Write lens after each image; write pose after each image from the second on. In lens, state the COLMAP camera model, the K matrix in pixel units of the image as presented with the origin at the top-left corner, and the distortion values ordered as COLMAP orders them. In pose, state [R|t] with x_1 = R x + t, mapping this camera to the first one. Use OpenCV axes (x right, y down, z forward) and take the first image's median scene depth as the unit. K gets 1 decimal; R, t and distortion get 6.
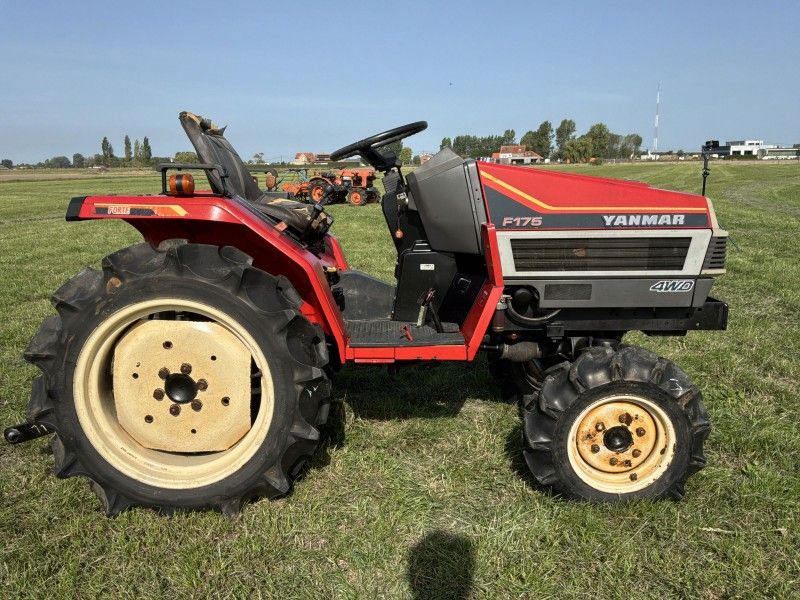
lens RADIAL K [[665.8, 0, 396.6], [0, 665.8, 298.3], [0, 0, 1]] dist [0.051137, -0.099811]
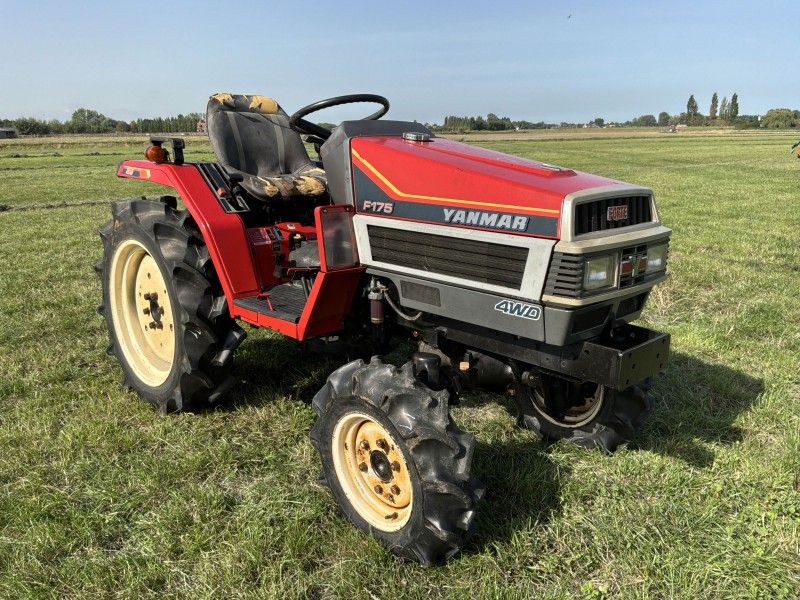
lens RADIAL K [[665.8, 0, 396.6], [0, 665.8, 298.3], [0, 0, 1]] dist [0.051137, -0.099811]
pose [[0.705110, 0.182499, -0.685211, 0.853318], [-0.142225, 0.983075, 0.115477, -0.101128], [0.694688, 0.016030, 0.719133, 0.366762]]
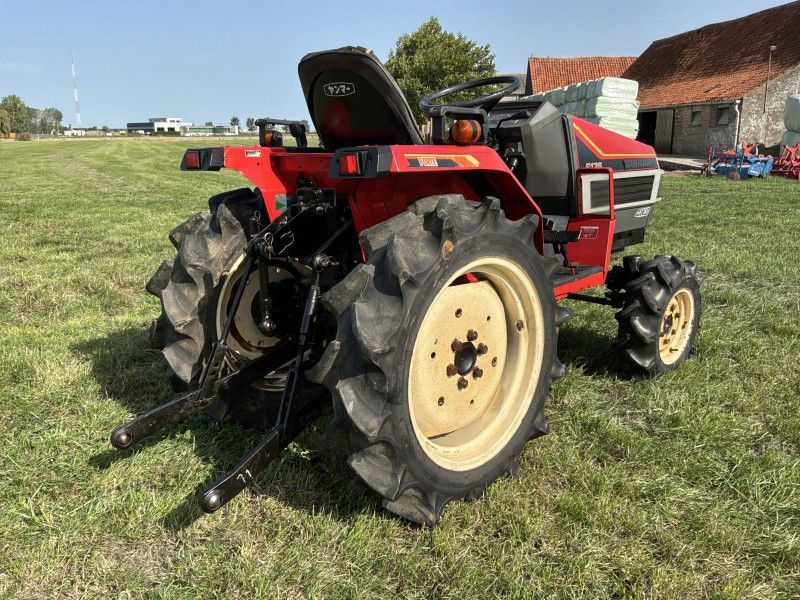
lens RADIAL K [[665.8, 0, 396.6], [0, 665.8, 298.3], [0, 0, 1]] dist [0.051137, -0.099811]
pose [[0.704518, -0.161799, 0.690996, -0.937759], [0.138161, 0.986305, 0.090082, -0.038416], [-0.696107, 0.032004, 0.717224, 0.384164]]
